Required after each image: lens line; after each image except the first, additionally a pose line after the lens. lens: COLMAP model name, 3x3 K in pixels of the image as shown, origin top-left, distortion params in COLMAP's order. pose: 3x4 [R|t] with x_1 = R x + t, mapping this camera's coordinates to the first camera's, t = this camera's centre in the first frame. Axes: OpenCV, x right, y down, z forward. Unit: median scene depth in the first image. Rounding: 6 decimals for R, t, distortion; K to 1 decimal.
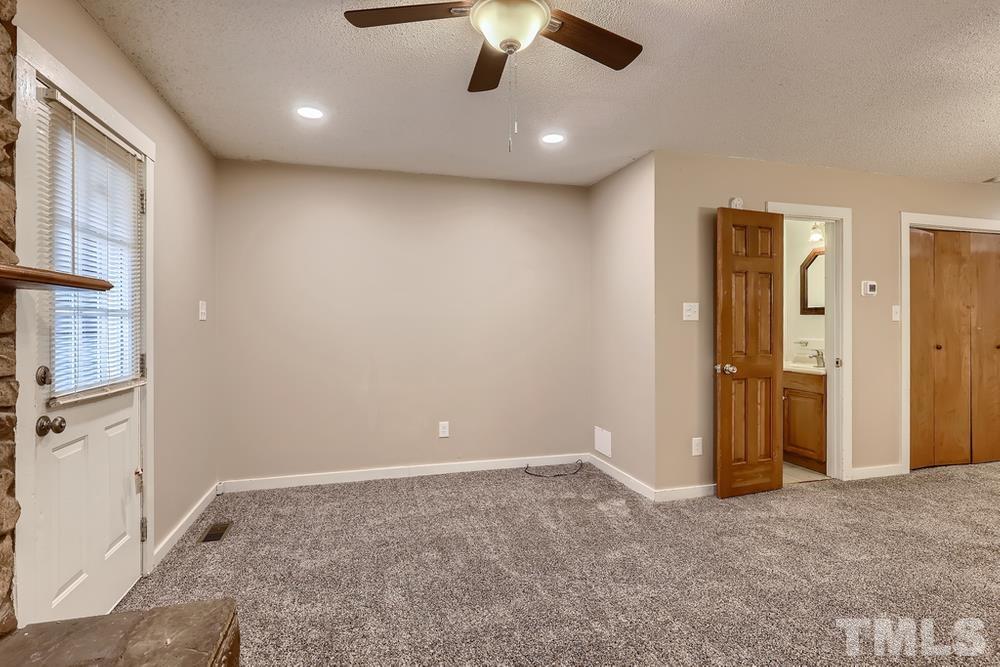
lens RADIAL K [[484.9, 0, 491.9], [0, 484.9, 324.3], [0, 0, 1]] dist [0.003281, -0.001796]
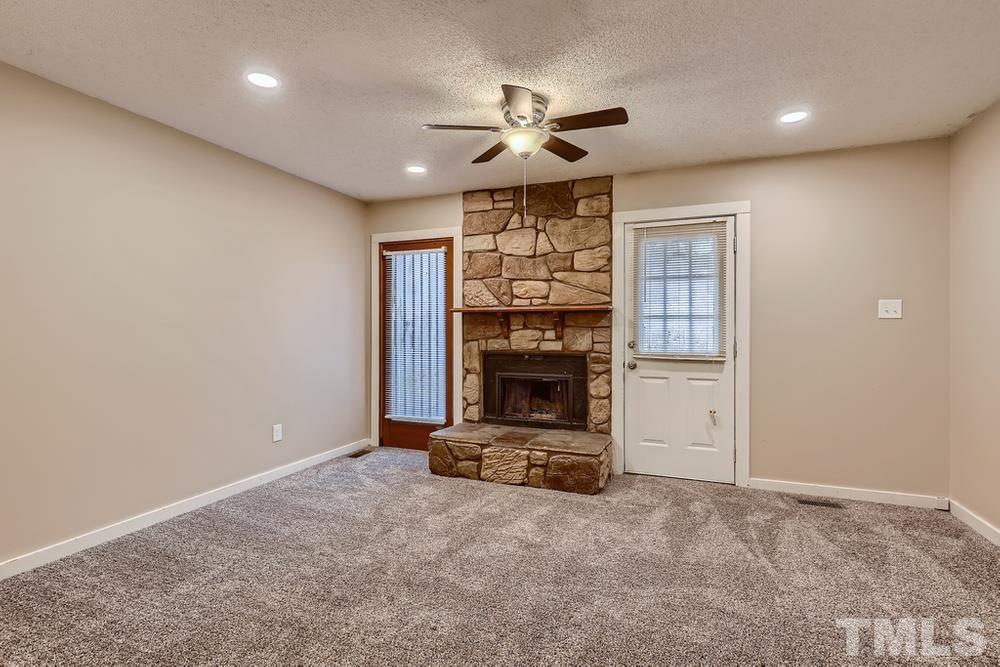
lens RADIAL K [[484.9, 0, 495.1], [0, 484.9, 329.9], [0, 0, 1]] dist [0.003281, -0.001796]
pose [[-0.596884, 0.001933, -0.802326, 0.597532], [0.000415, 0.999998, 0.002100, 0.011329], [0.802328, 0.000920, -0.596883, 0.792447]]
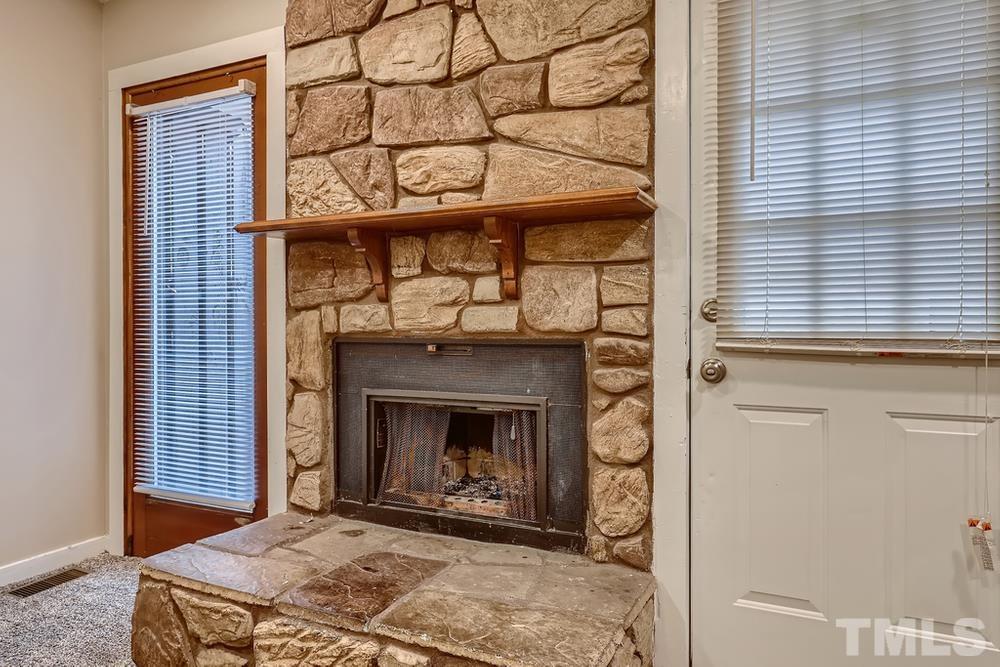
lens RADIAL K [[644.7, 0, 492.8], [0, 644.7, 327.8], [0, 0, 1]] dist [-0.002889, 0.000083]
pose [[-0.645220, 0.008460, -0.763950, 0.065053], [0.003332, 0.999960, 0.008260, 0.052310], [0.763989, 0.002783, -0.645223, 0.593257]]
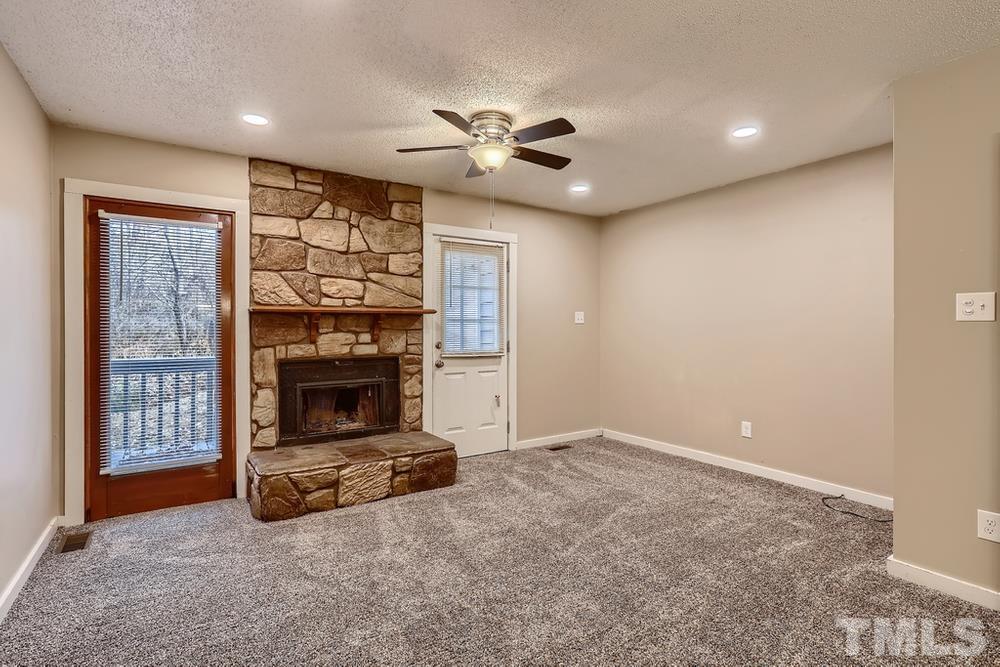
lens RADIAL K [[484.9, 0, 505.4], [0, 484.9, 327.0], [0, 0, 1]] dist [0.003281, -0.001796]
pose [[0.323788, 0.002399, -0.946127, 0.722888], [0.000564, 0.999996, 0.002728, -0.001058], [0.946130, -0.001417, 0.323785, 0.200152]]
